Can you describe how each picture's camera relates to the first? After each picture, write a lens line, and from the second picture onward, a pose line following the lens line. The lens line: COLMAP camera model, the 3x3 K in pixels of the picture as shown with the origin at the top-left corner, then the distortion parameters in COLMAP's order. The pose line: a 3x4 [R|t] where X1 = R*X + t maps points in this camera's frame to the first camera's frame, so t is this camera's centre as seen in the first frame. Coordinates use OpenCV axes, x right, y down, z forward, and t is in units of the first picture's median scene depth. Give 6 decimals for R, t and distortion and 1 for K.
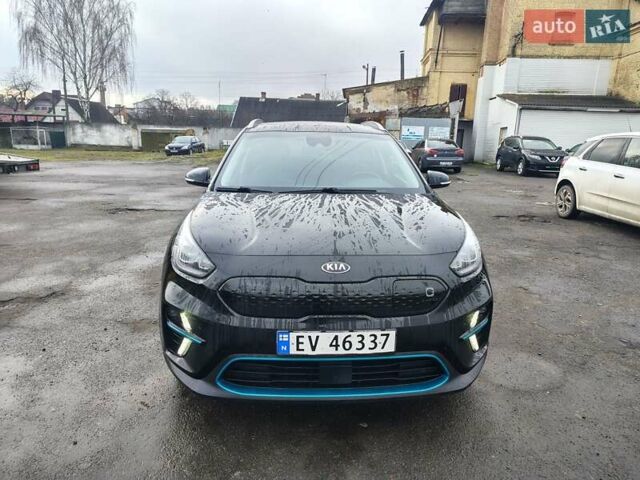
lens RADIAL K [[453.3, 0, 321.1], [0, 453.3, 231.1], [0, 0, 1]] dist [0.036568, -0.032029]
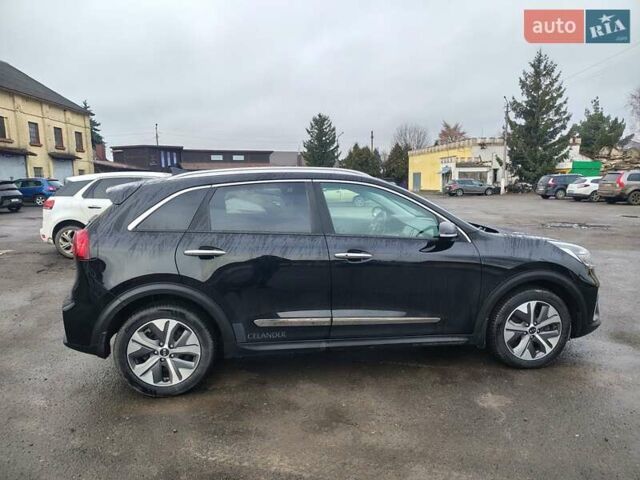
lens RADIAL K [[448.2, 0, 320.0], [0, 448.2, 240.0], [0, 0, 1]] dist [0.004600, 0.003406]
pose [[-0.100909, -0.156283, 0.982544, -0.169086], [0.197036, 0.964884, 0.173710, -0.048180], [-0.975189, 0.211125, -0.066572, 0.199848]]
